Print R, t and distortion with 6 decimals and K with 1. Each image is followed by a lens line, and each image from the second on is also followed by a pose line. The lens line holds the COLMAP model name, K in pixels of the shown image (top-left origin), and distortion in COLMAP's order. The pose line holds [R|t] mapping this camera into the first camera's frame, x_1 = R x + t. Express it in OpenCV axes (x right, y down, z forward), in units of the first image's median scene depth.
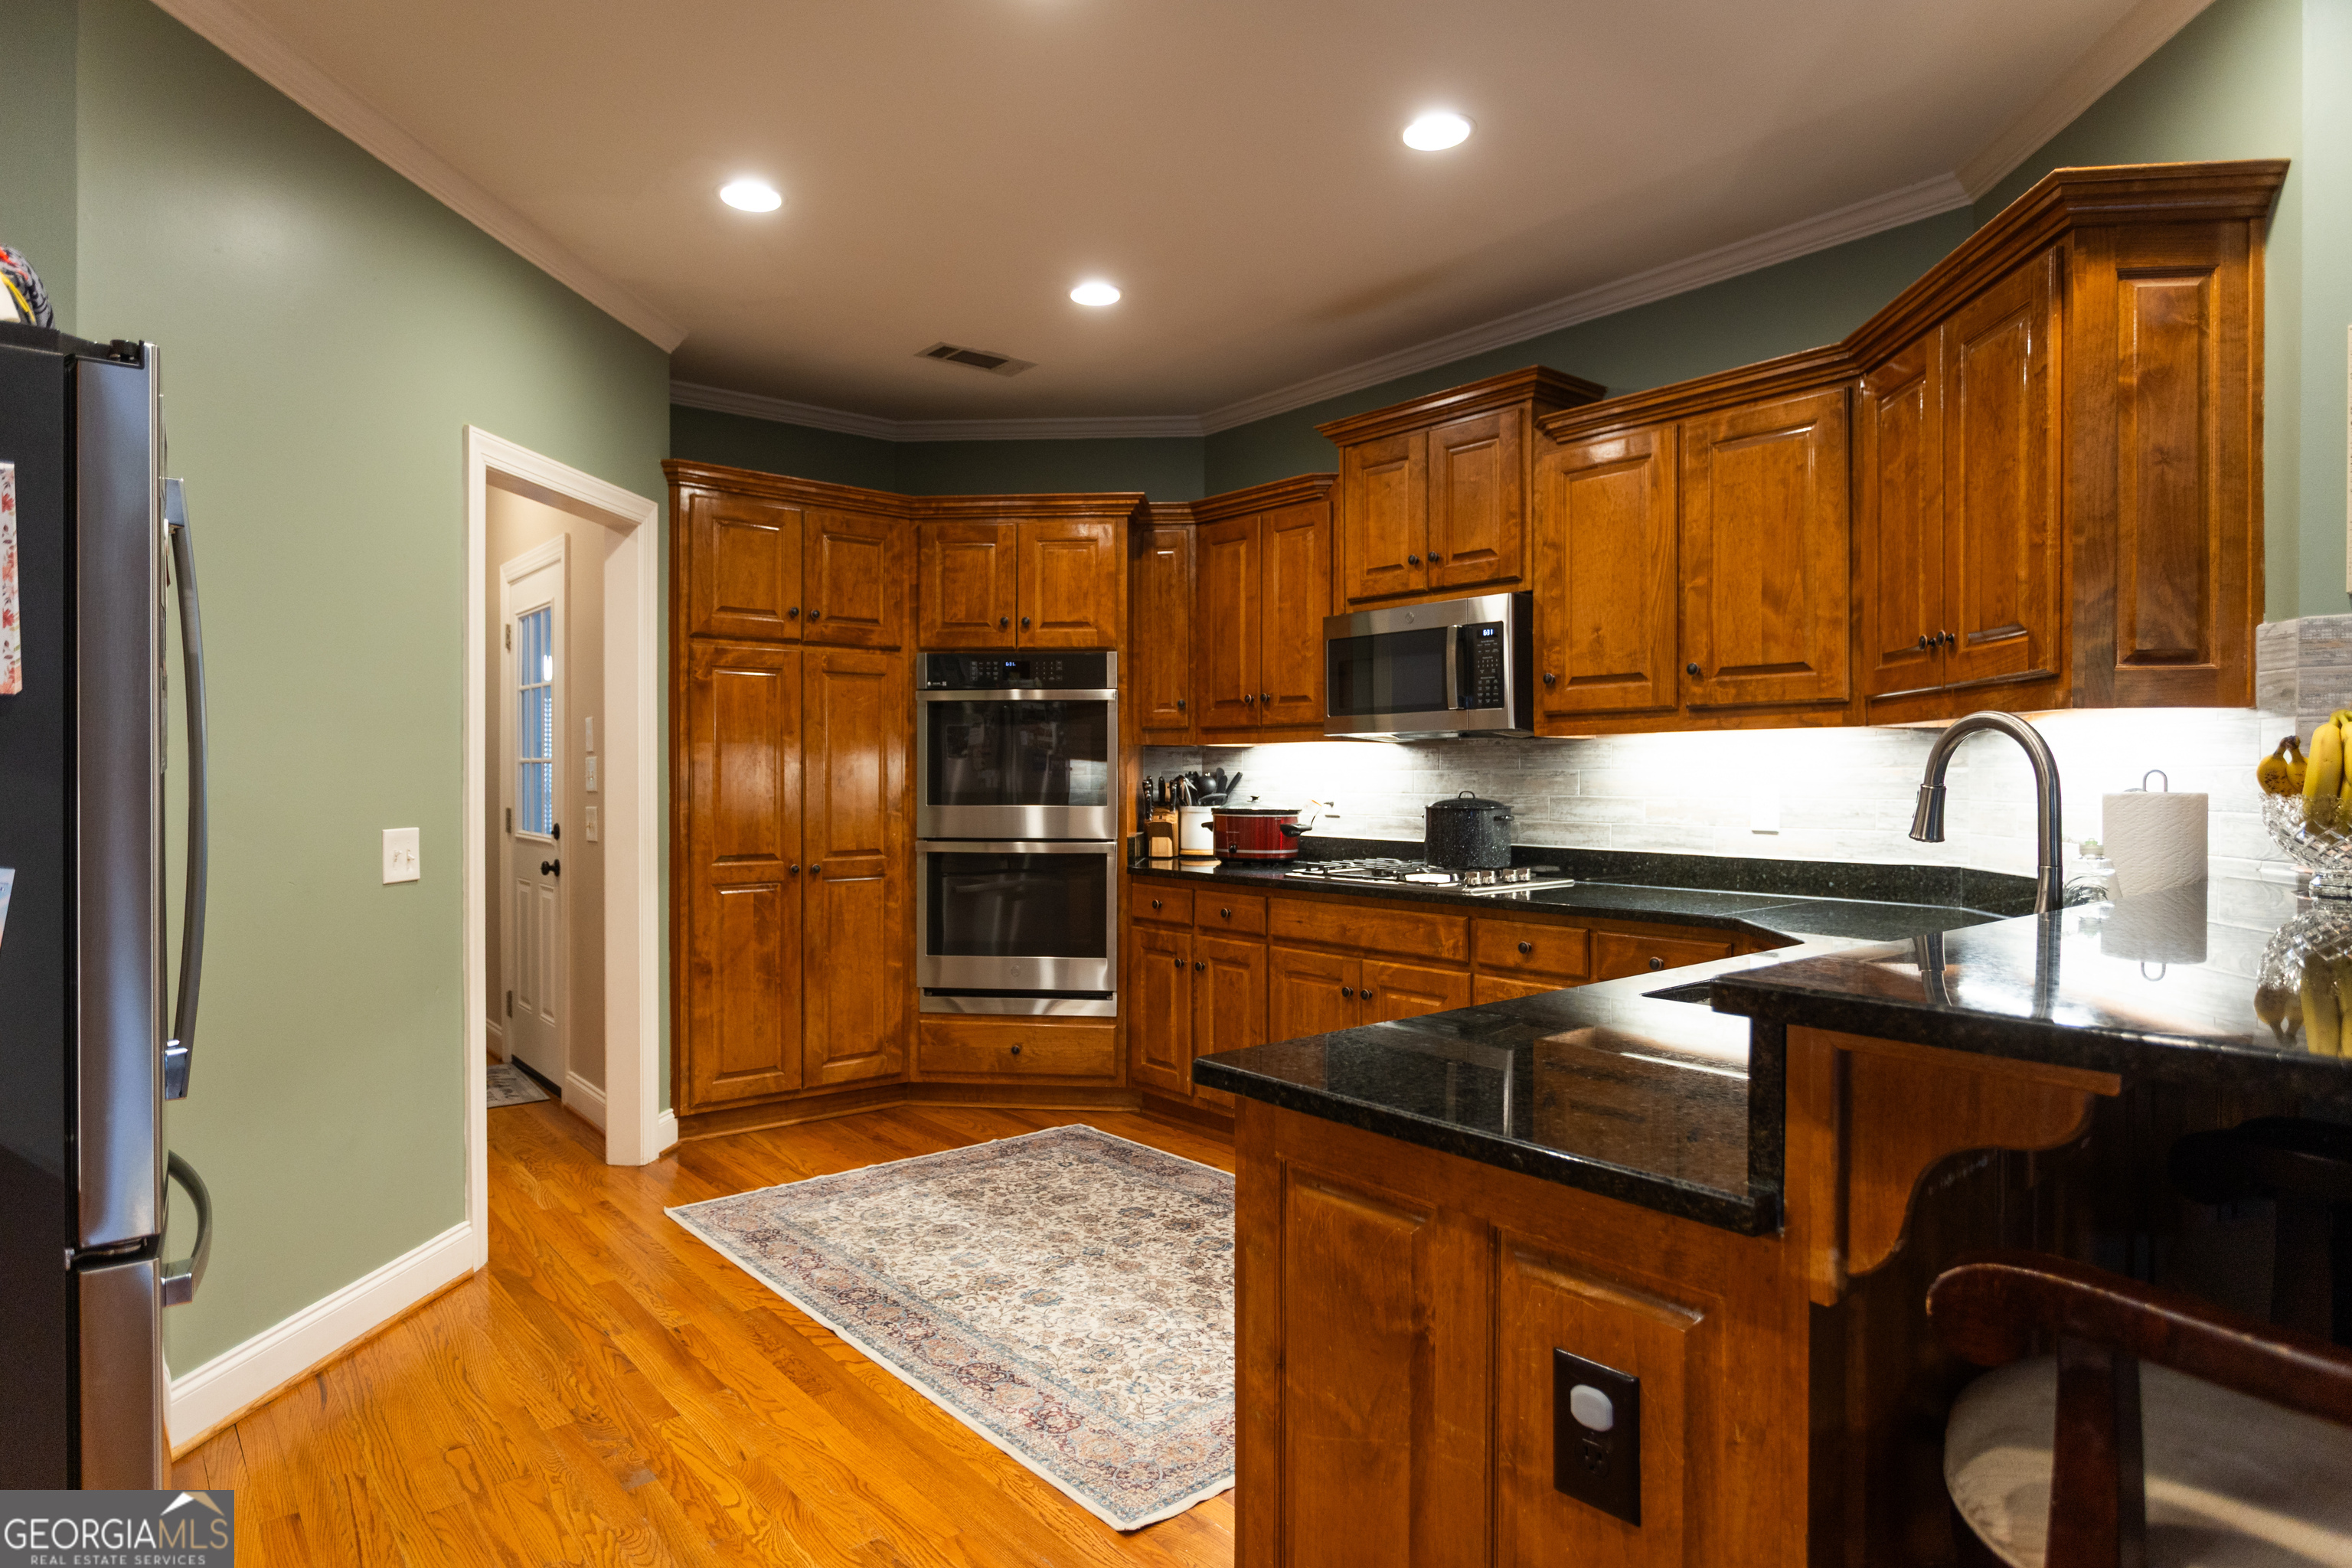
lens RADIAL K [[1328.8, 0, 1155.7], [0, 1328.8, 777.7], [0, 0, 1]] dist [-0.007322, 0.000838]
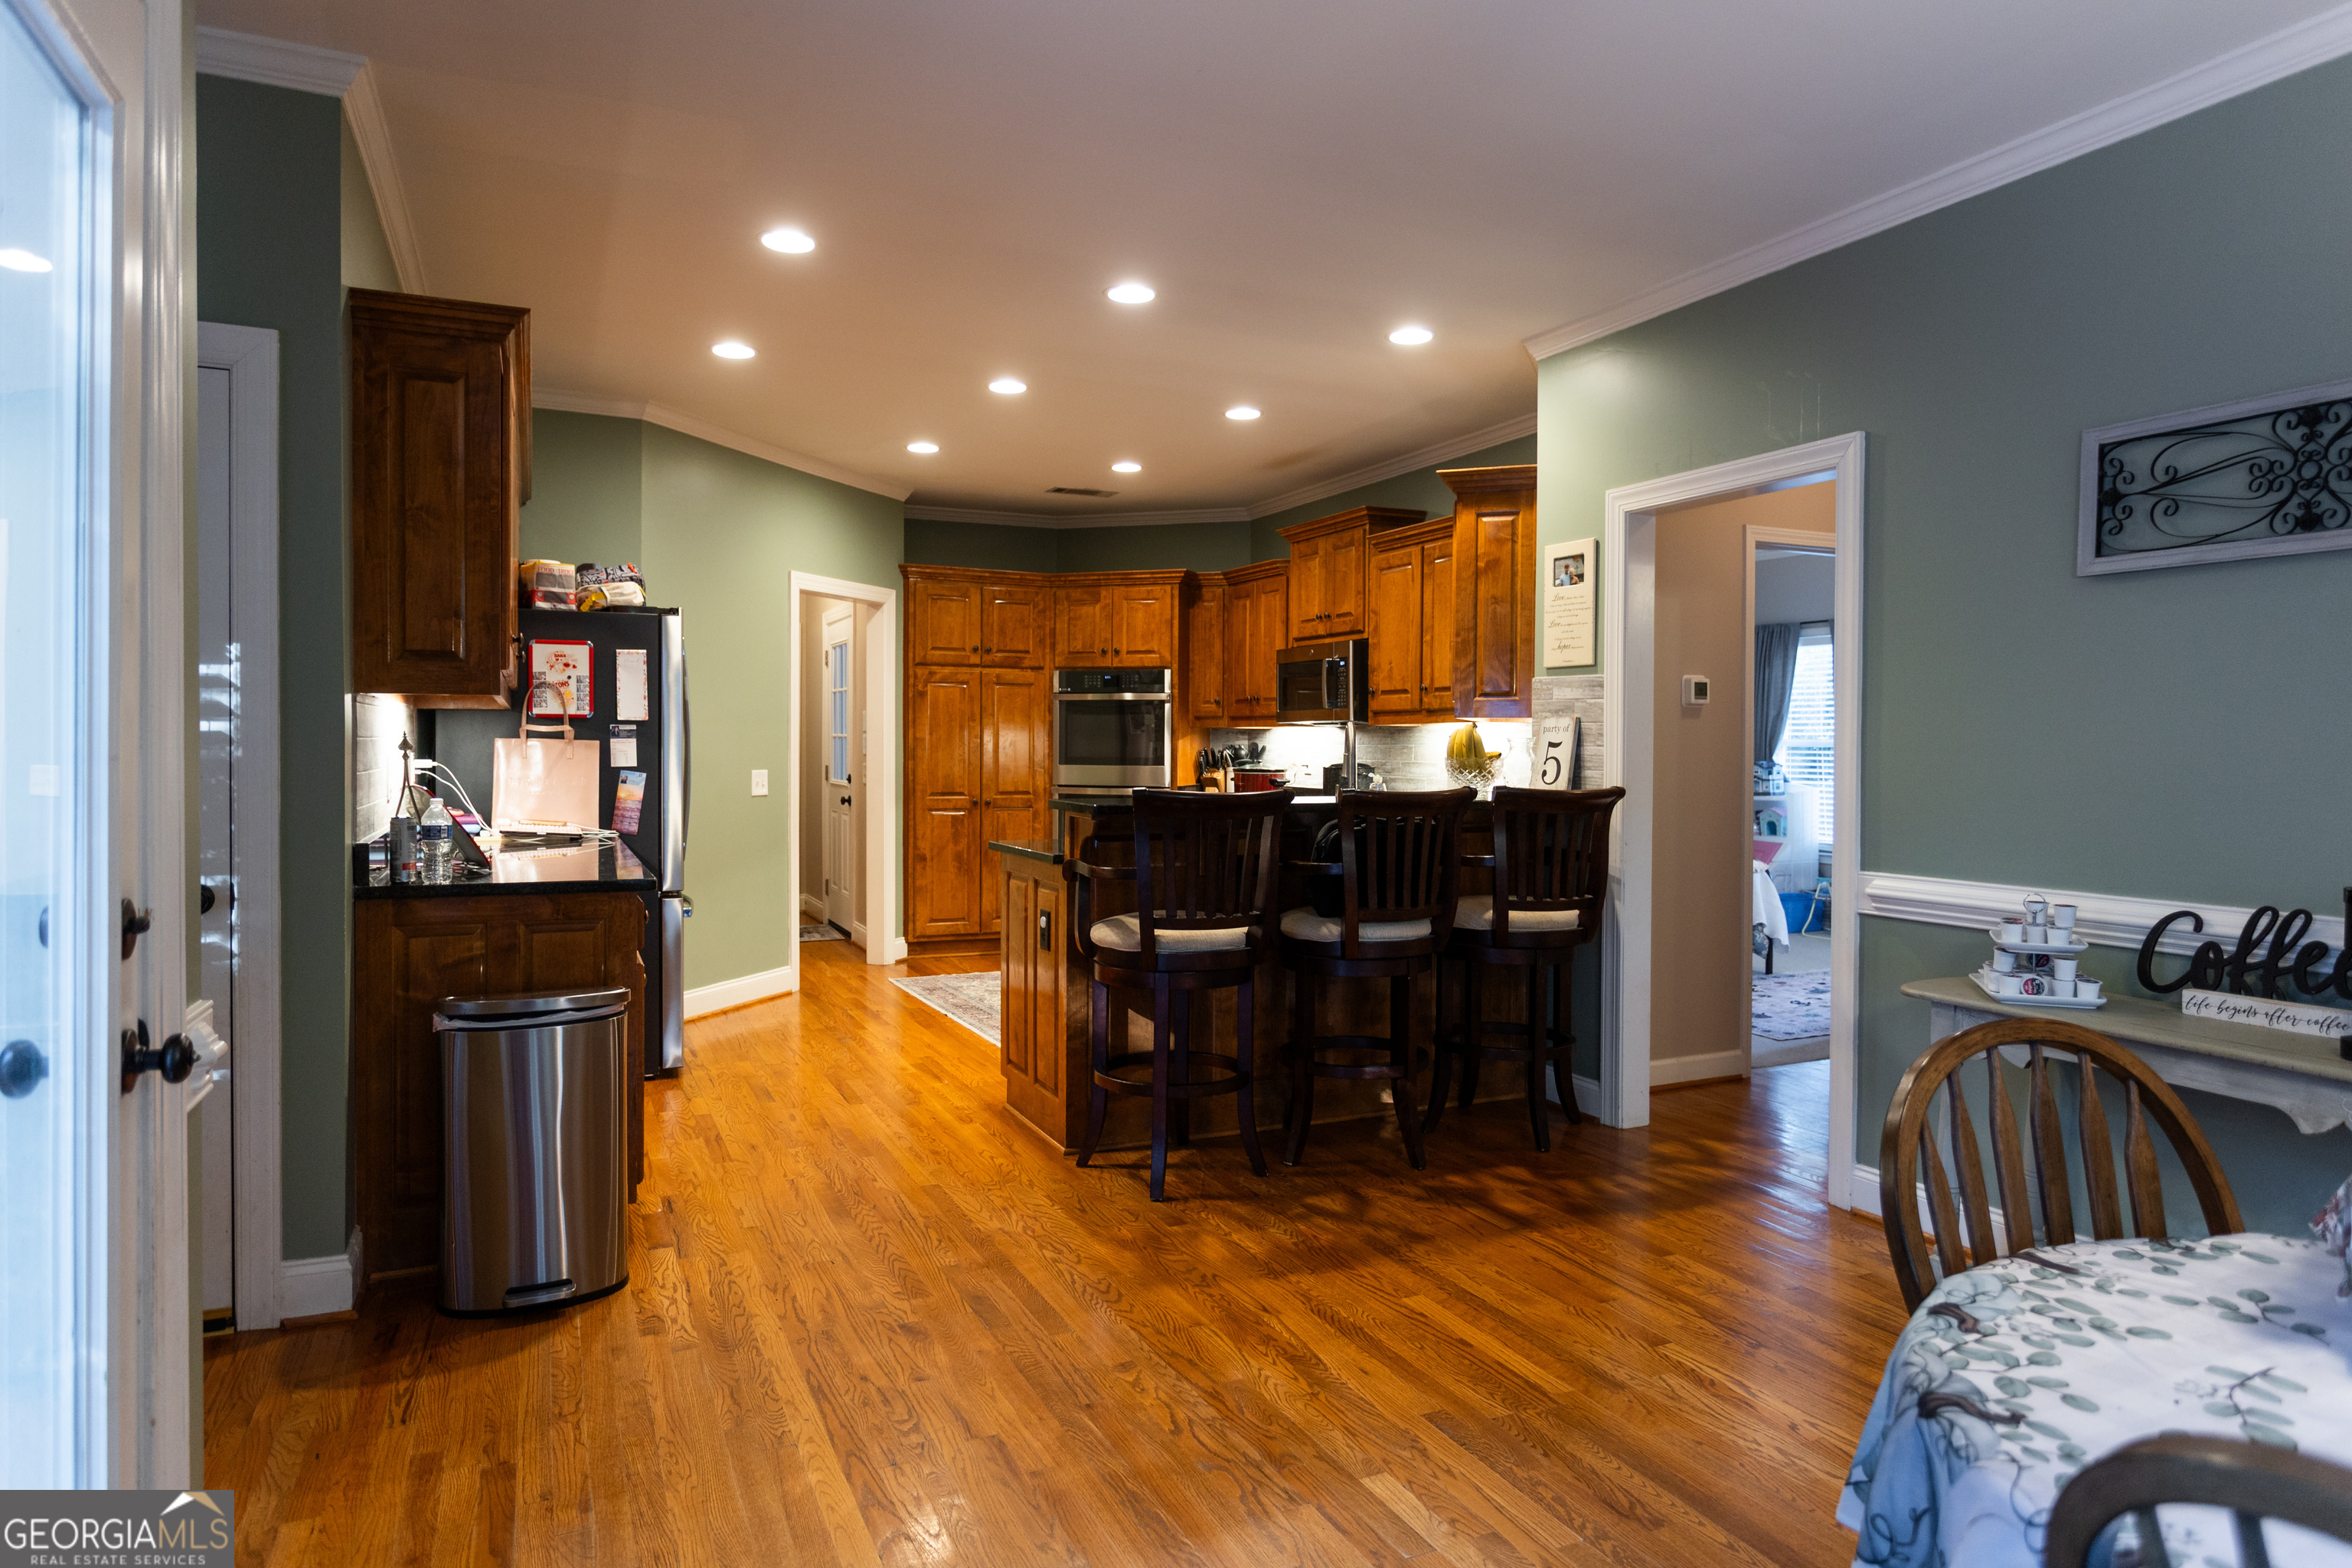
lens RADIAL K [[1400.4, 0, 1179.5], [0, 1400.4, 765.7], [0, 0, 1]] dist [-0.017080, 0.007216]
pose [[0.971154, 0.008855, -0.238291, 0.415395], [-0.006116, 0.999906, 0.012233, 0.000161], [0.238377, -0.010423, 0.971117, -0.682103]]
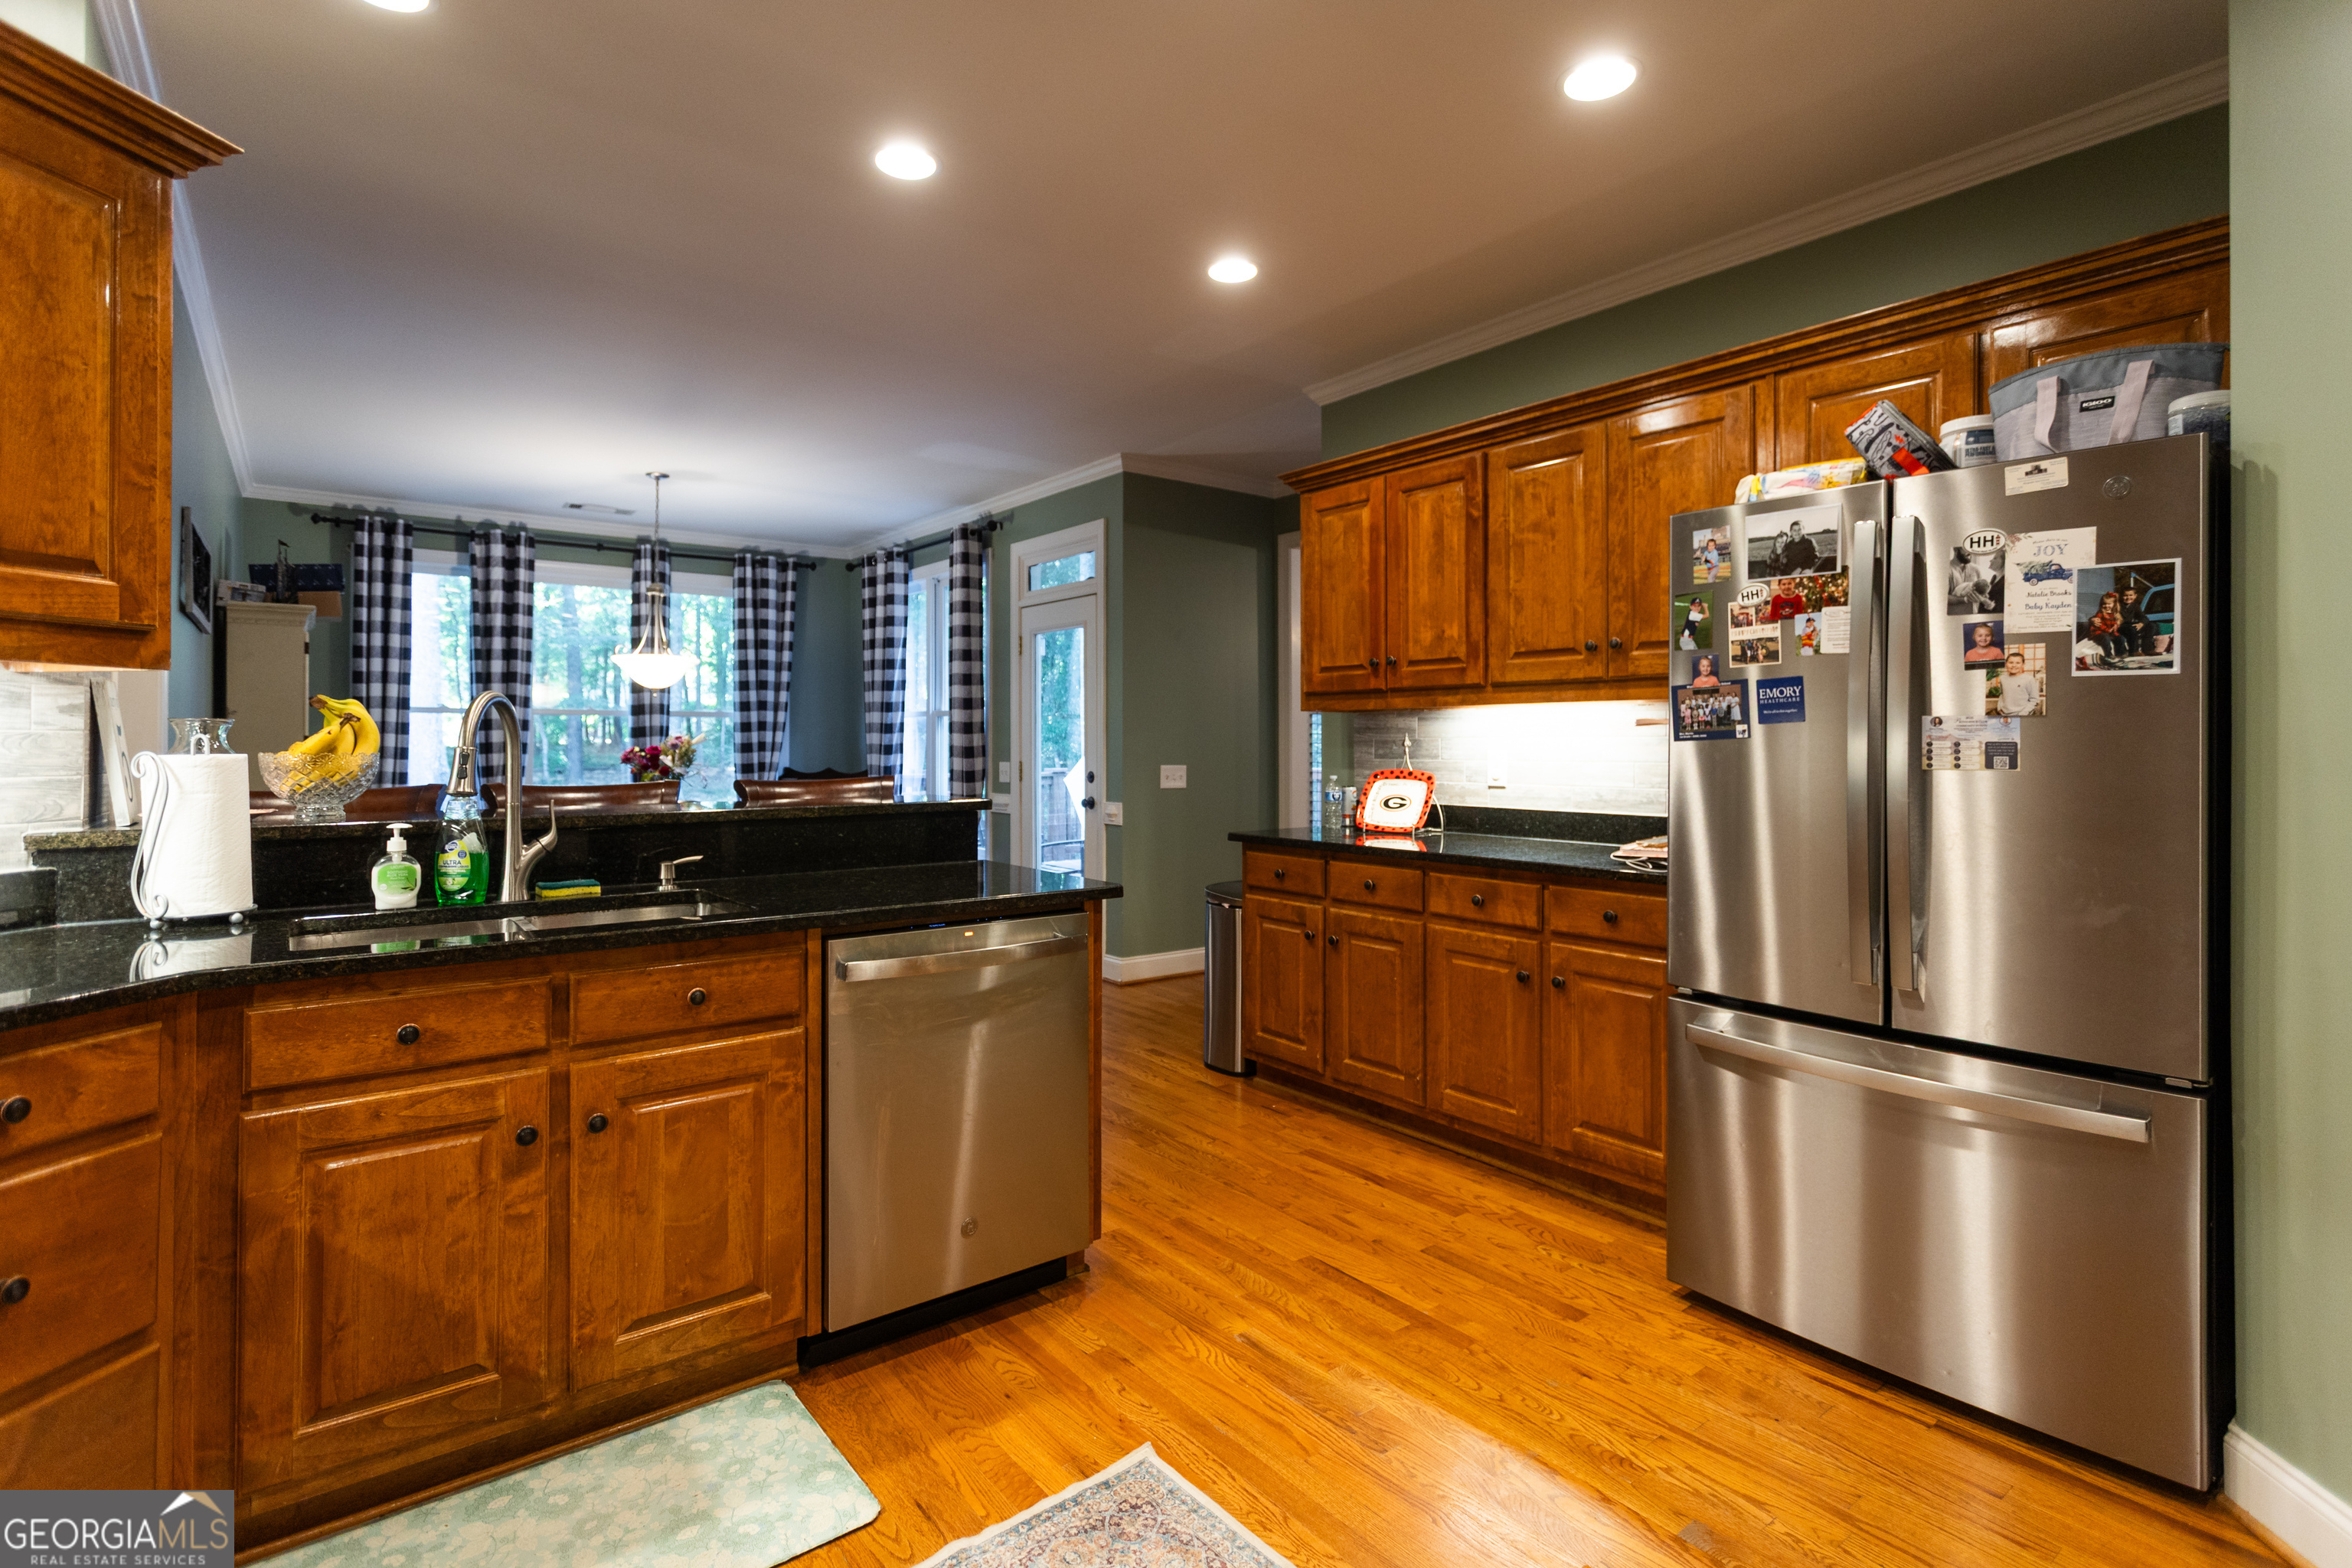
lens RADIAL K [[1131.2, 0, 1164.9], [0, 1131.2, 730.5], [0, 0, 1]] dist [-0.001376, 0.003047]
pose [[-0.999563, -0.000651, 0.029541, -0.030623], [-0.000916, 0.999959, -0.008972, -0.000914], [-0.029534, -0.008995, -0.999523, 0.941721]]
